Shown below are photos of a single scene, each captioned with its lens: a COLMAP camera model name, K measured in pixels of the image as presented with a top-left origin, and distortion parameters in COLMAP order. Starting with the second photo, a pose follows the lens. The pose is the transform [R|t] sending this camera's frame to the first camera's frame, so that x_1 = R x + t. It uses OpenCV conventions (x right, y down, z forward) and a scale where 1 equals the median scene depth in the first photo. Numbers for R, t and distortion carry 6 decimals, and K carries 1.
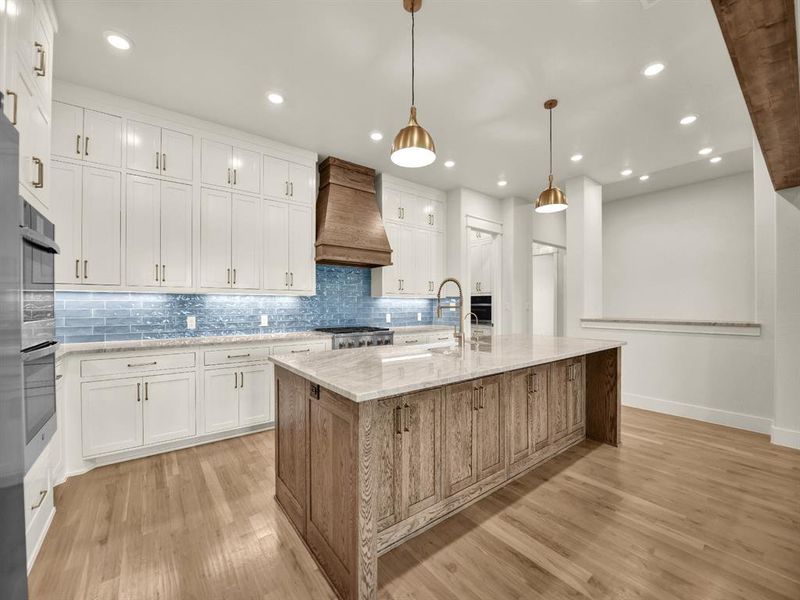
lens RADIAL K [[326.5, 0, 406.4], [0, 326.5, 304.8], [0, 0, 1]] dist [-0.021396, 0.000072]
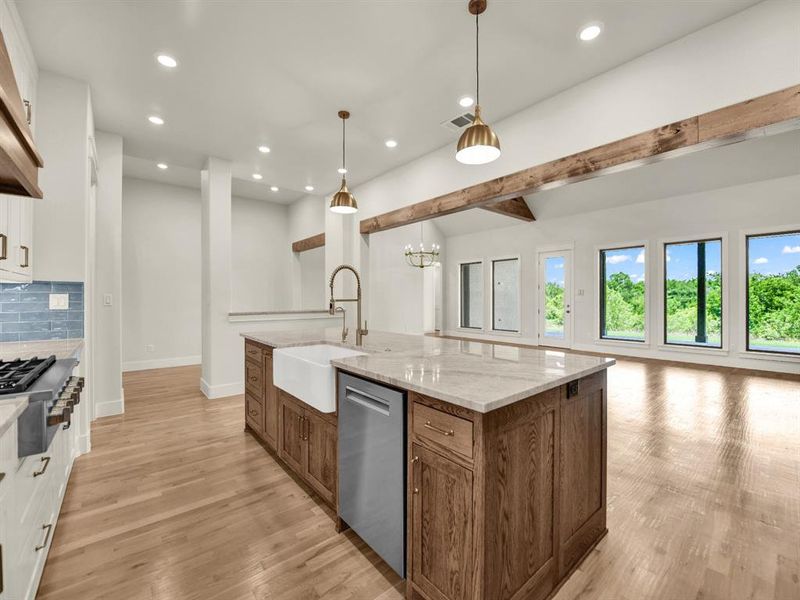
lens RADIAL K [[336.6, 0, 392.0], [0, 336.6, 297.3], [0, 0, 1]] dist [-0.018612, -0.000792]
pose [[-0.022786, 0.006535, 0.999719, -0.571956], [-0.002109, 0.999976, -0.006585, 0.004771], [-0.999738, -0.002258, -0.022772, 0.718096]]
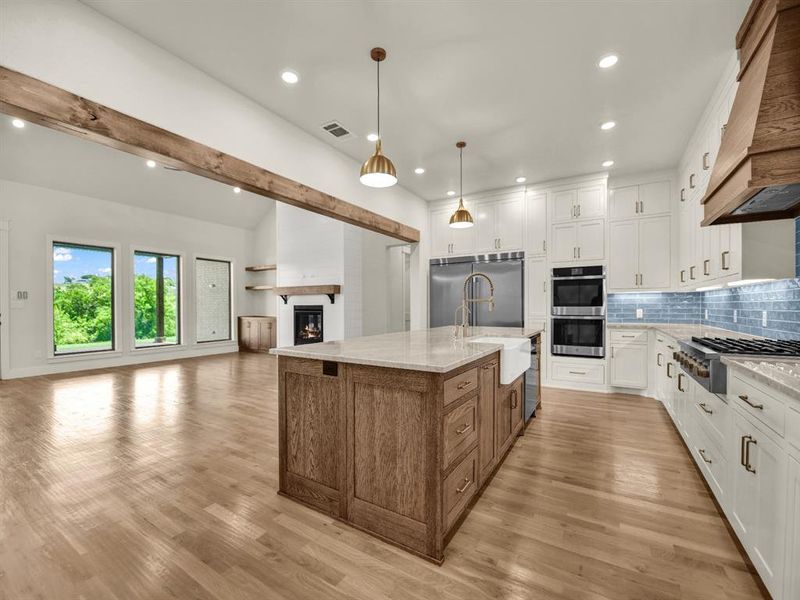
lens RADIAL K [[326.5, 0, 399.8], [0, 326.5, 310.4], [0, 0, 1]] dist [-0.021396, 0.000072]
pose [[-0.938854, 0.008296, -0.344217, 0.603789], [0.005021, 0.999933, 0.010404, 0.022097], [0.344280, 0.008040, -0.938833, 1.518550]]
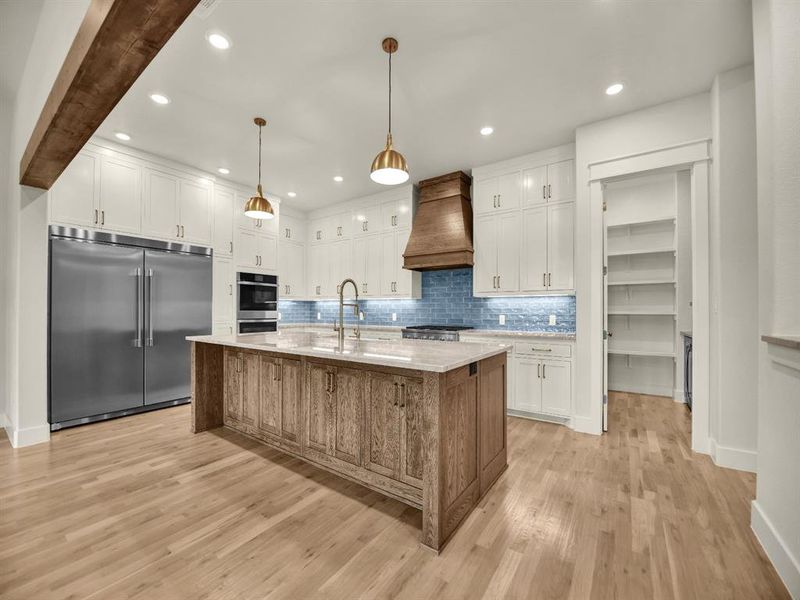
lens RADIAL K [[326.5, 0, 406.2], [0, 326.5, 306.8], [0, 0, 1]] dist [-0.021396, 0.000072]
pose [[0.292965, -0.009461, -0.956076, 1.039152], [-0.000640, 0.999949, -0.010092, 0.020127], [0.956123, 0.003568, 0.292944, 0.699725]]
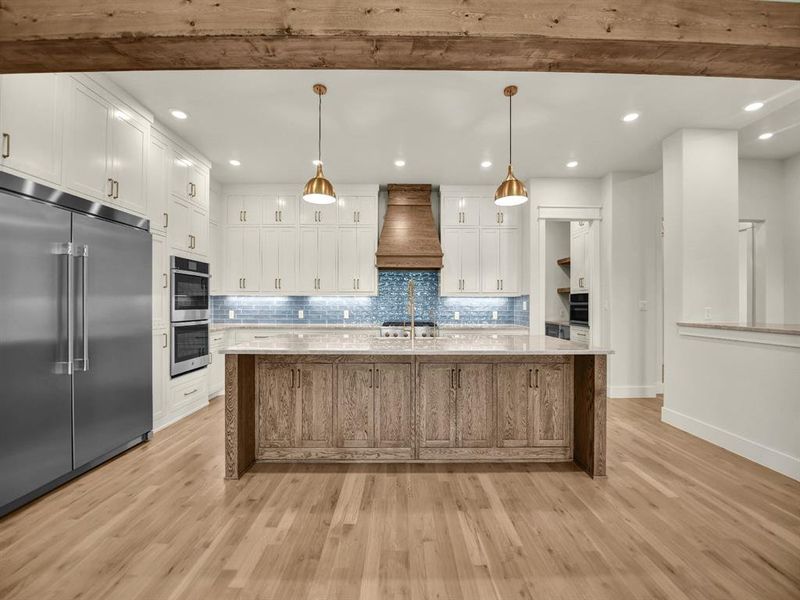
lens RADIAL K [[326.5, 0, 407.3], [0, 326.5, 301.6], [0, 0, 1]] dist [-0.021396, 0.000072]
pose [[0.797521, -0.001095, -0.603290, 0.669235], [-0.002502, 0.999984, -0.005123, 0.000534], [0.603286, 0.005595, 0.797506, 0.057755]]
